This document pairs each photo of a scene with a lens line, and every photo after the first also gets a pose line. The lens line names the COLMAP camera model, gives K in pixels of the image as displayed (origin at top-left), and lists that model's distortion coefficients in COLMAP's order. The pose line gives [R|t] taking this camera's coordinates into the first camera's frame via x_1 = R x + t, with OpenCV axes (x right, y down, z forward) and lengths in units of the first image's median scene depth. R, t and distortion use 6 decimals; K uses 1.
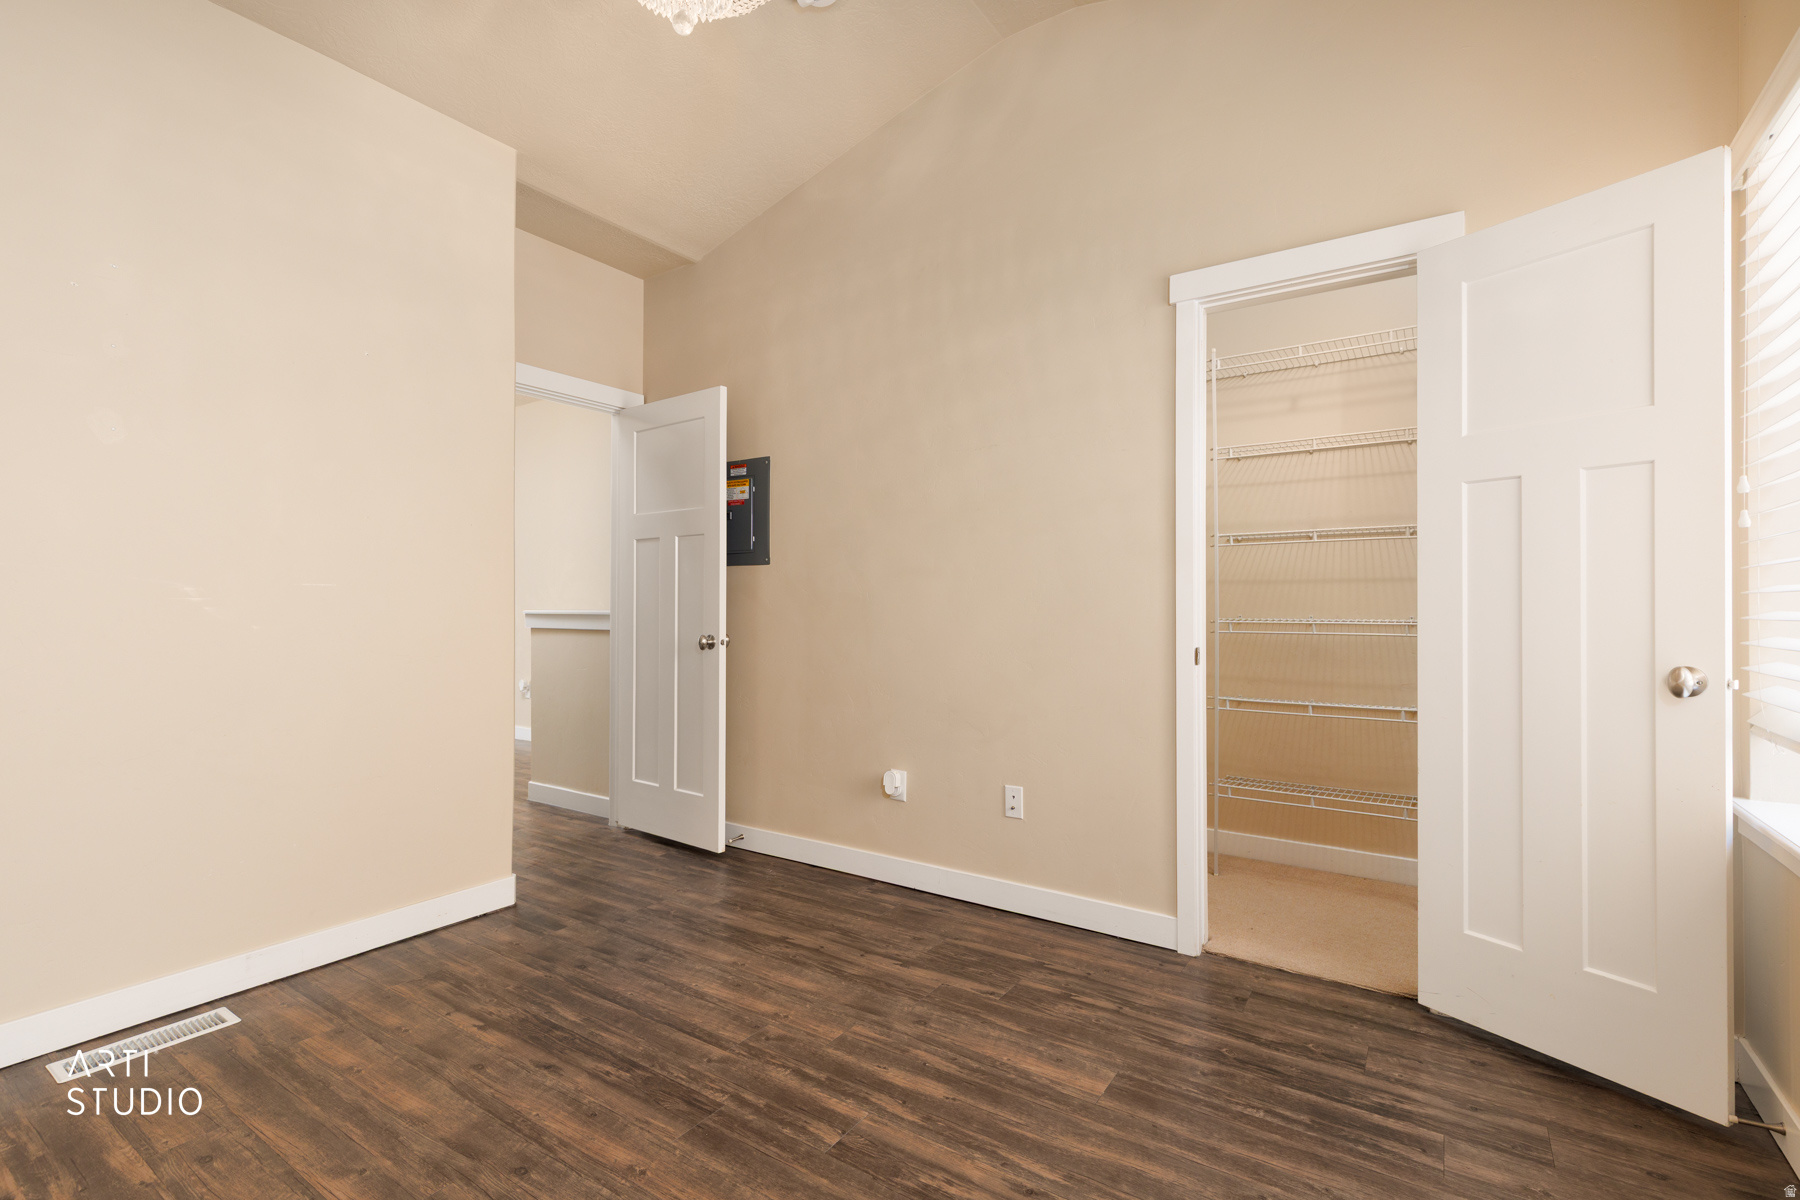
lens RADIAL K [[810.4, 0, 905.8], [0, 810.4, 605.1], [0, 0, 1]] dist [-0.000567, -0.000267]
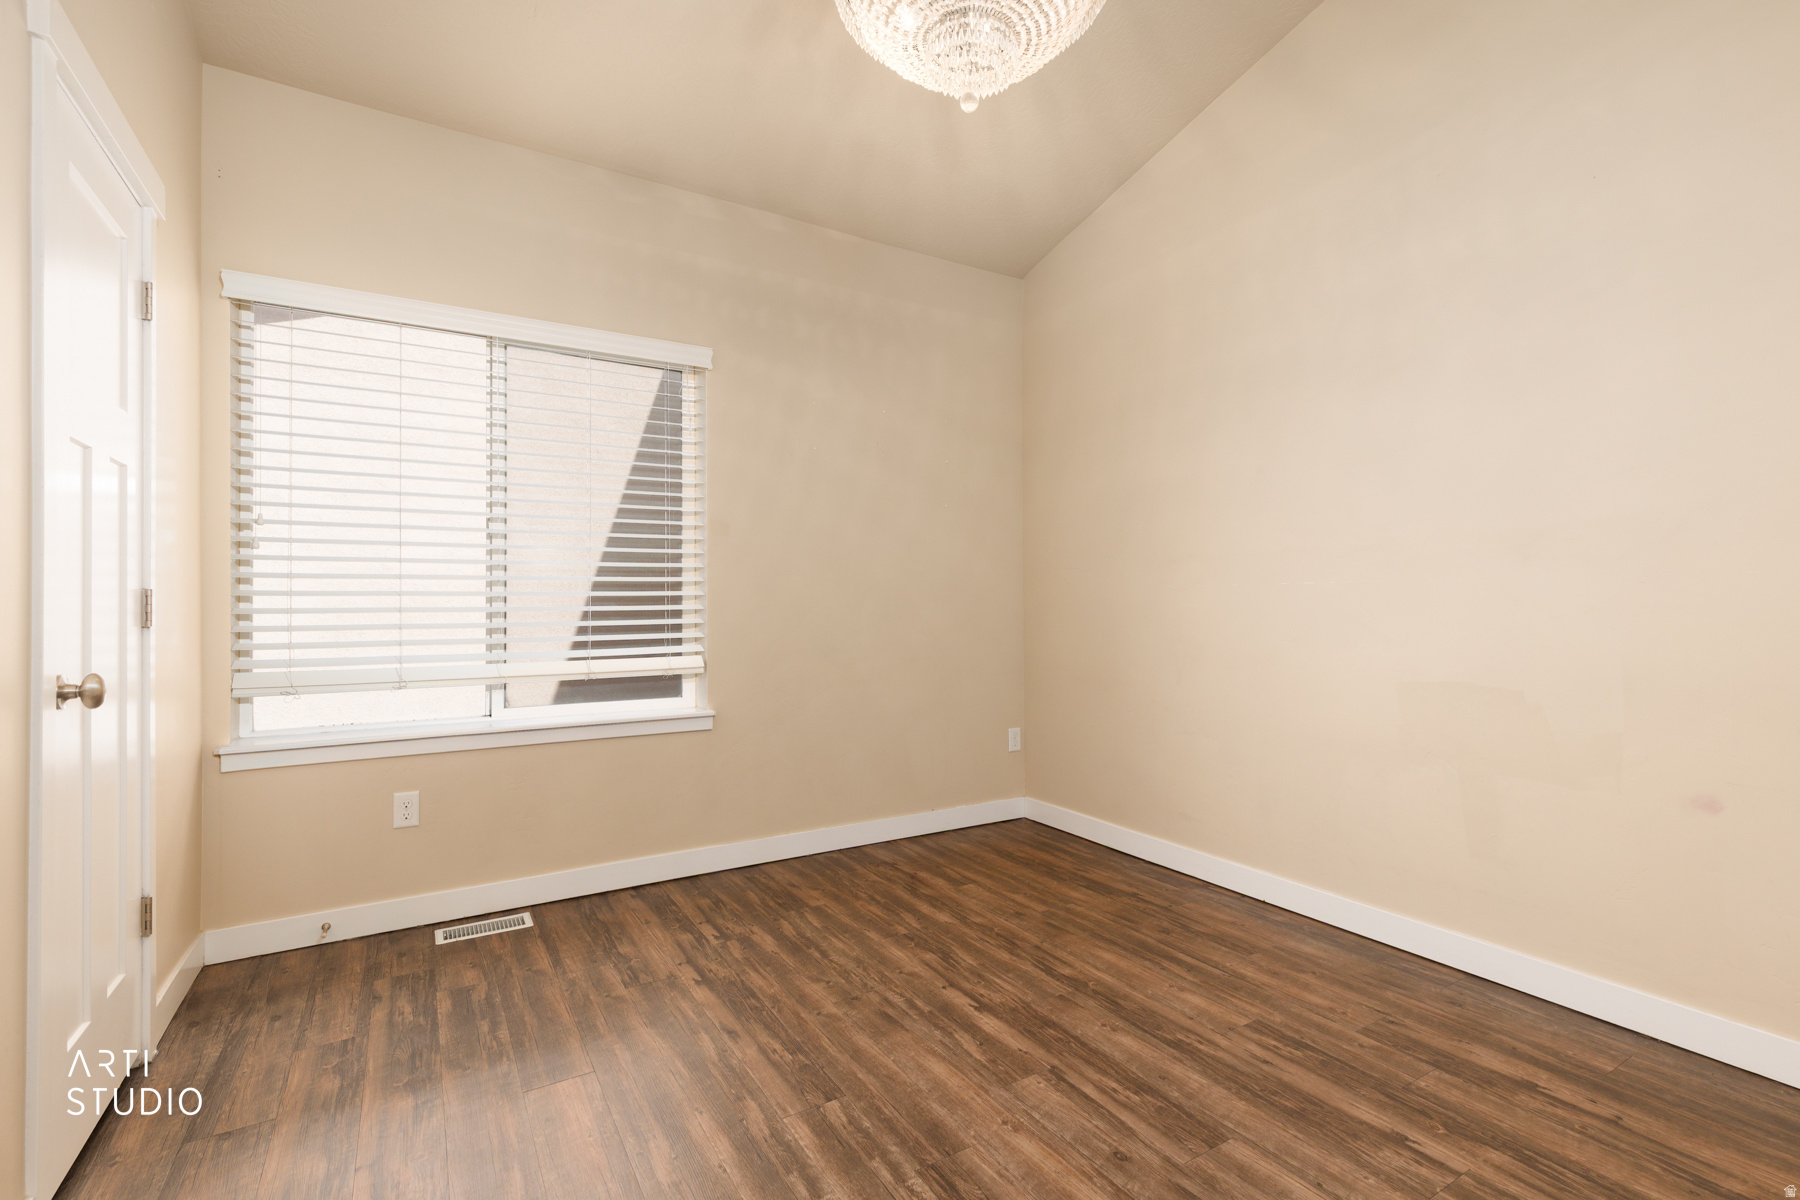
lens RADIAL K [[810.4, 0, 905.8], [0, 810.4, 605.1], [0, 0, 1]] dist [-0.000567, -0.000267]
pose [[-0.908497, 0.003137, 0.417879, -0.609314], [0.003756, 0.999993, 0.000659, 0.009380], [-0.417874, 0.002168, -0.908502, 1.883831]]
